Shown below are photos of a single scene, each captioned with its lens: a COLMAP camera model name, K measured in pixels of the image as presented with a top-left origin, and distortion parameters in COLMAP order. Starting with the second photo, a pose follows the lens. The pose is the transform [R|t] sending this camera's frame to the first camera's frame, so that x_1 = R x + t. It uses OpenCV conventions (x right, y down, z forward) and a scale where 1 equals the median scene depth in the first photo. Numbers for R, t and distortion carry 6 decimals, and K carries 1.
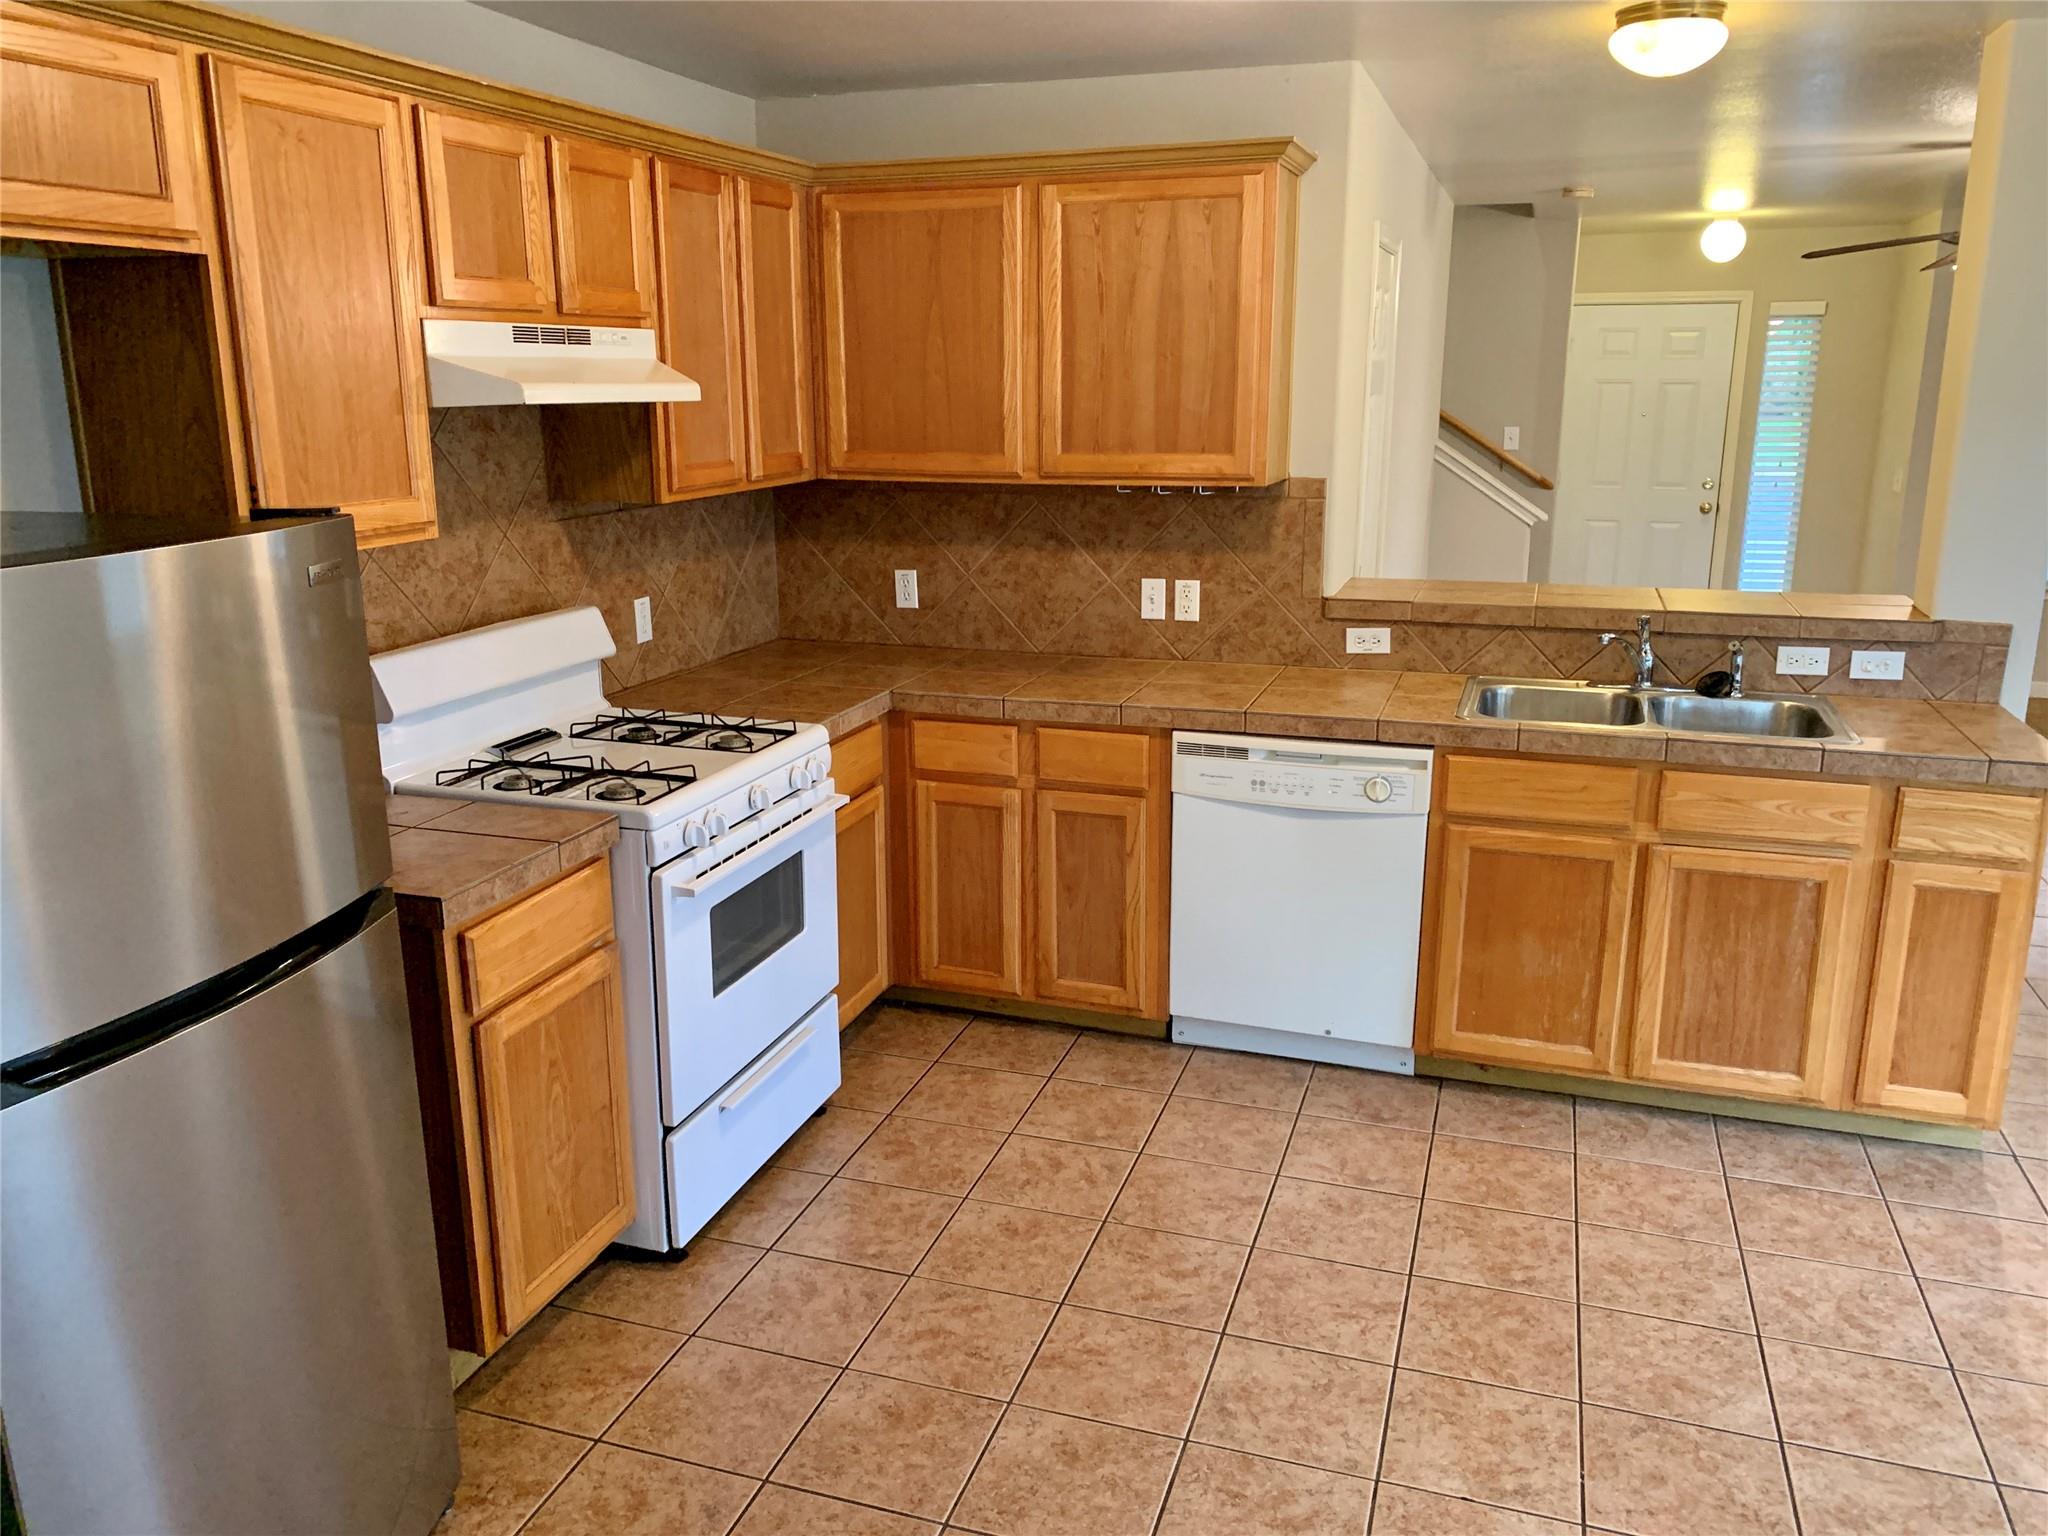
lens RADIAL K [[1557.4, 0, 1007.0], [0, 1557.4, 765.5], [0, 0, 1]] dist [0.055603, -0.059444]
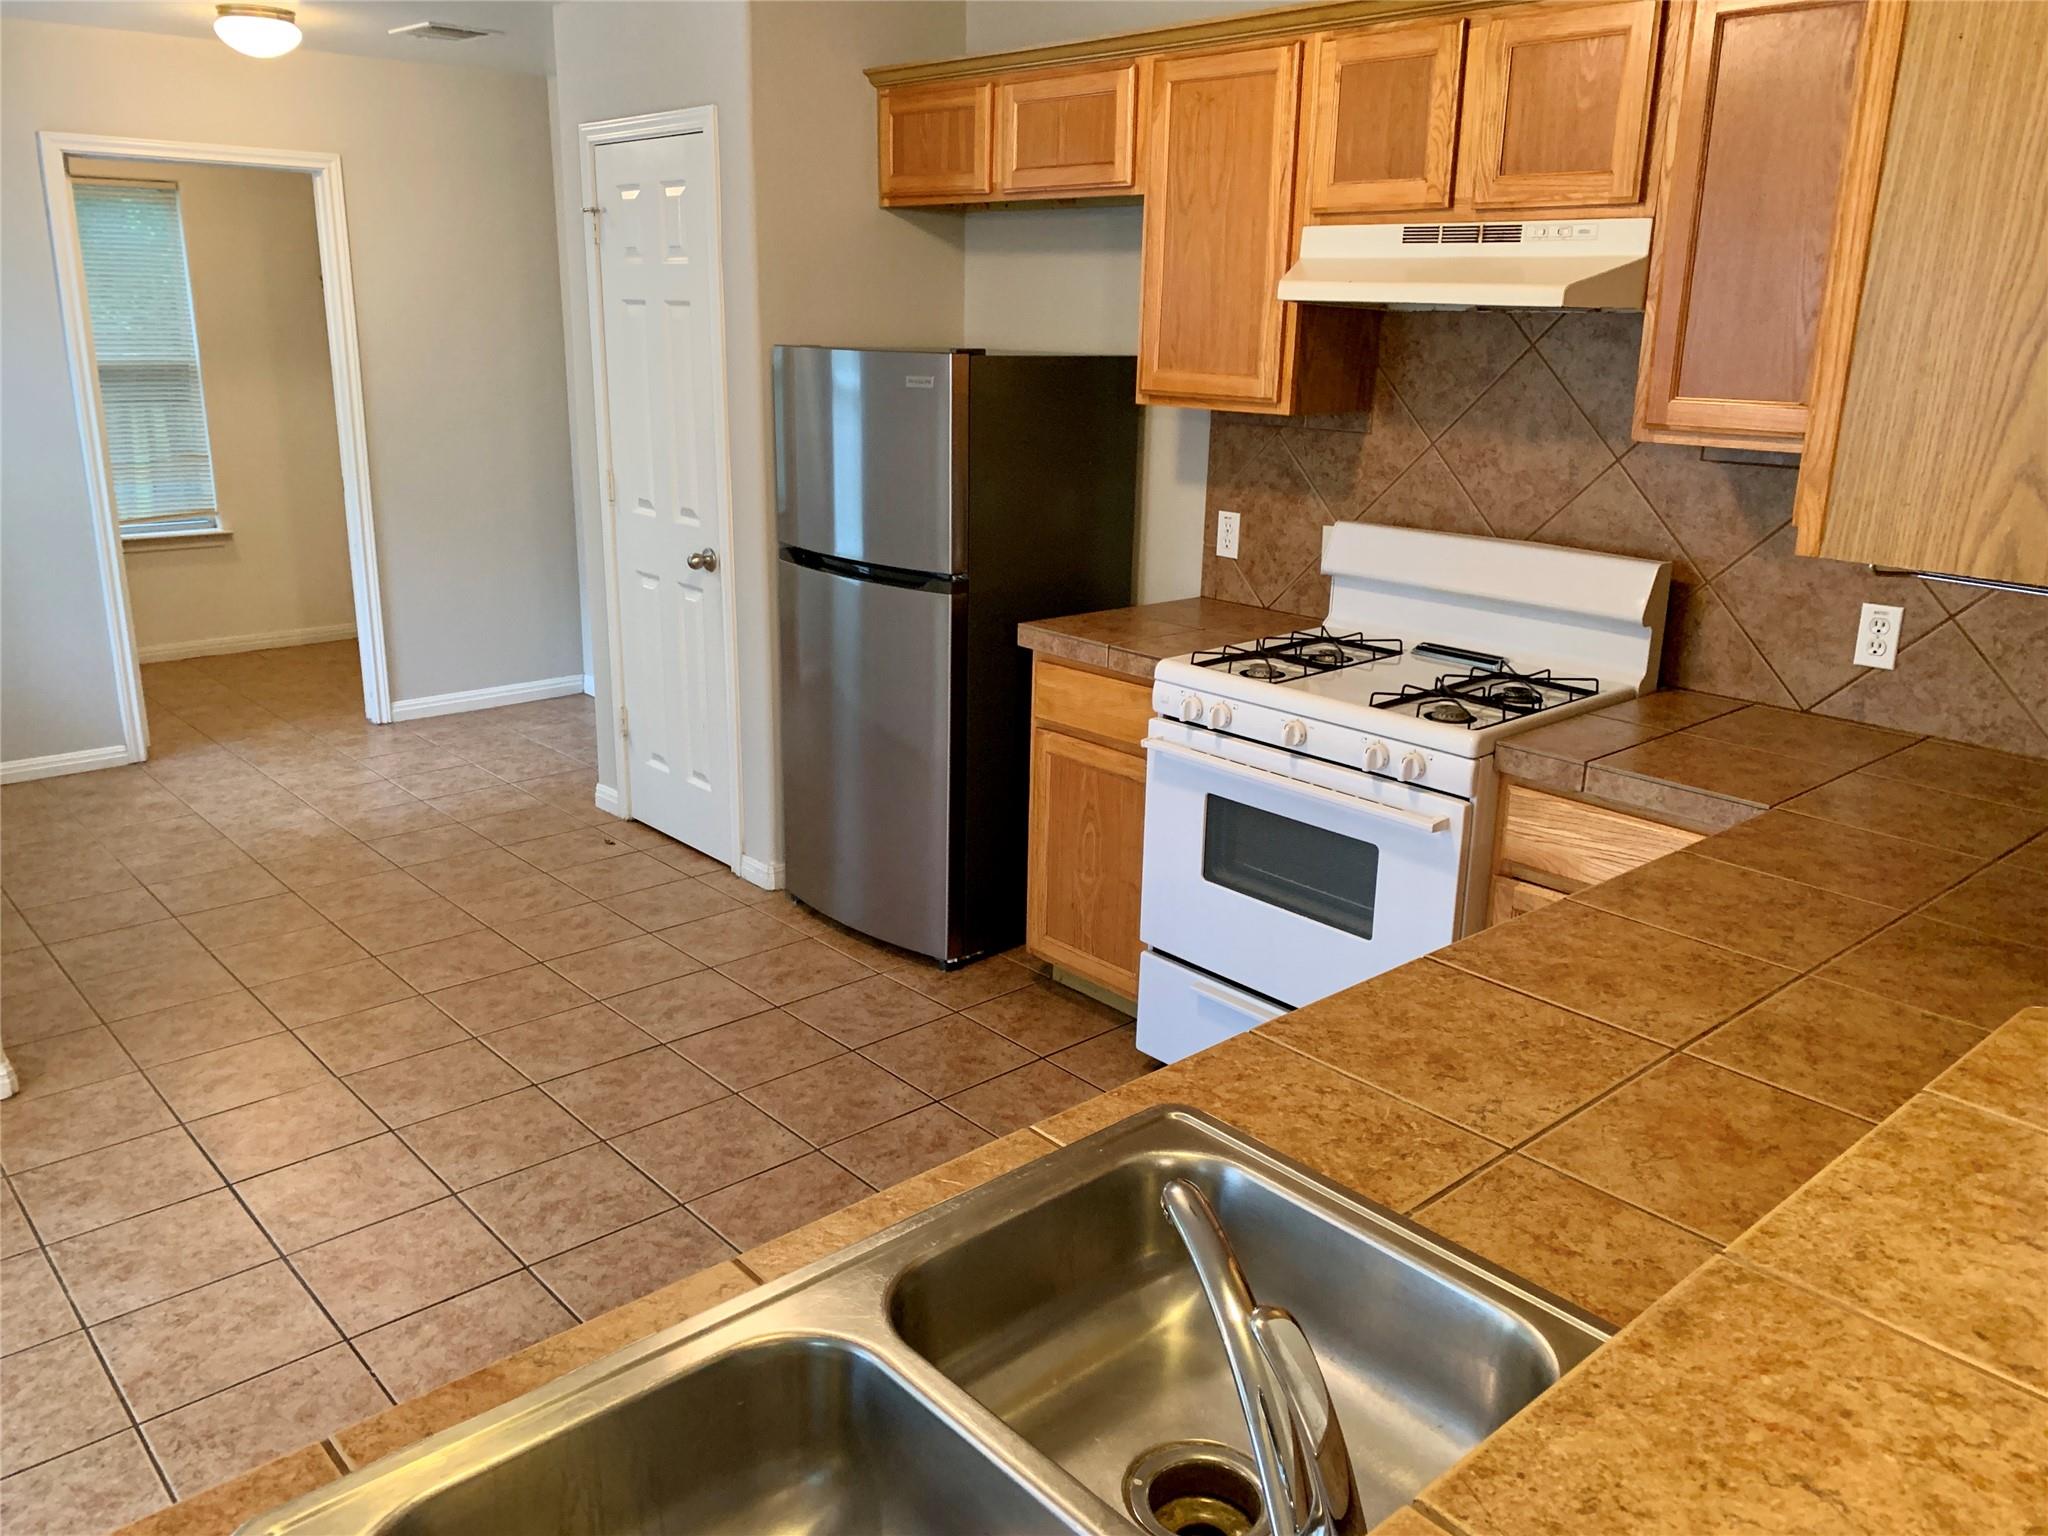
lens RADIAL K [[1578.2, 0, 1029.7], [0, 1578.2, 760.0], [0, 0, 1]] dist [0.052196, -0.059083]
pose [[-0.485851, 0.236920, -0.841319, 0.619088], [-0.231669, 0.893227, 0.385324, -0.252799], [0.842780, 0.382118, -0.379088, 1.068616]]
